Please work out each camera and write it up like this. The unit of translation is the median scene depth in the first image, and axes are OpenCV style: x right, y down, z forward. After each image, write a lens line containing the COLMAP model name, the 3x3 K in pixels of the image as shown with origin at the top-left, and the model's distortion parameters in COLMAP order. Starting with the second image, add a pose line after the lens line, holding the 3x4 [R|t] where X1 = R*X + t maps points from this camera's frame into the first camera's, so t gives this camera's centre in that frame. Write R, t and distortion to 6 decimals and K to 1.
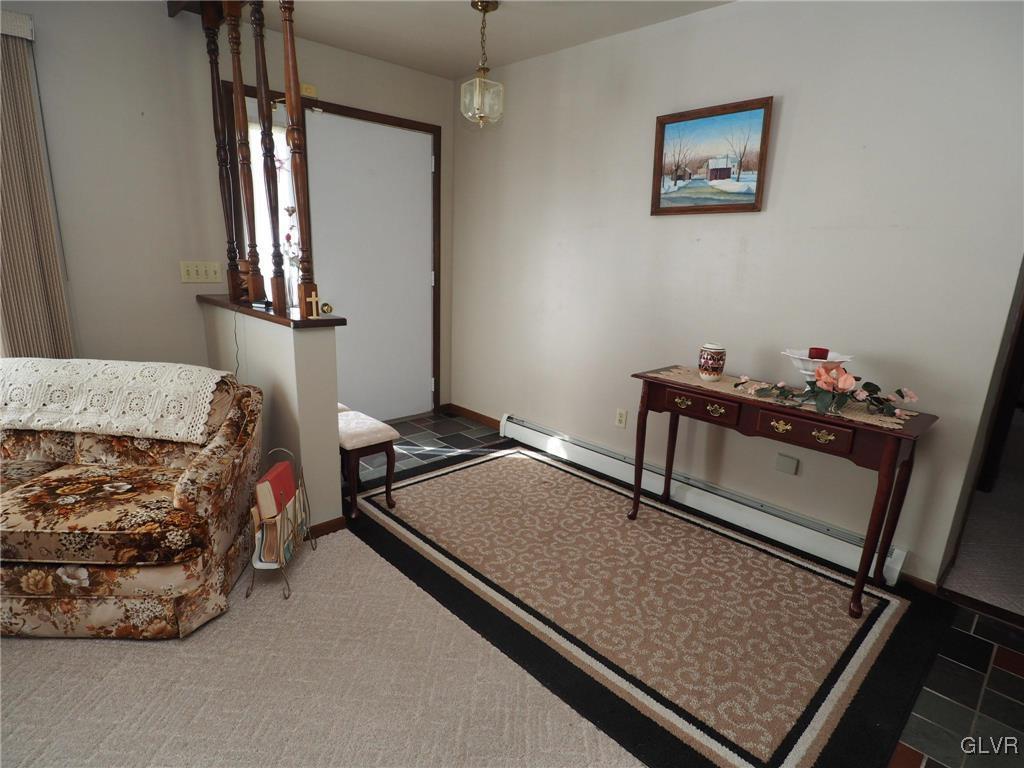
lens RADIAL K [[551.5, 0, 511.5], [0, 551.5, 386.8], [0, 0, 1]] dist [-0.008065, -0.001544]
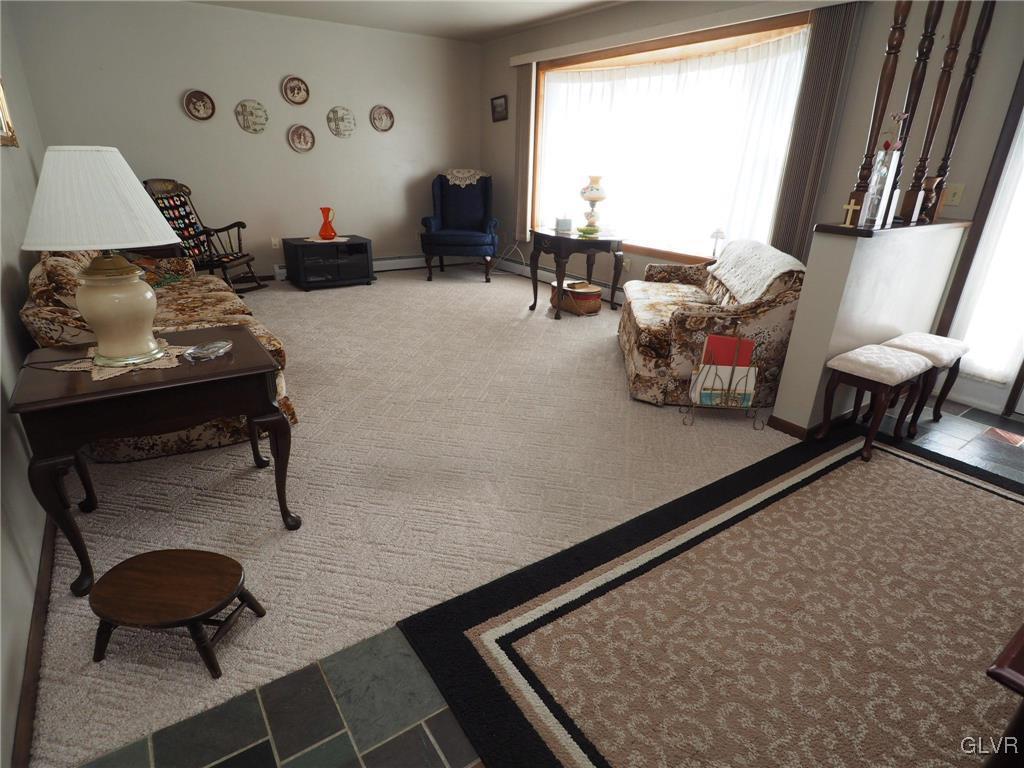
lens RADIAL K [[551.5, 0, 510.8], [0, 551.5, 386.1], [0, 0, 1]] dist [-0.008065, -0.001544]
pose [[-0.151691, 0.333217, -0.930568, 0.864648], [-0.269035, 0.891998, 0.363262, -0.071364], [0.951110, 0.305459, -0.045661, 0.624114]]
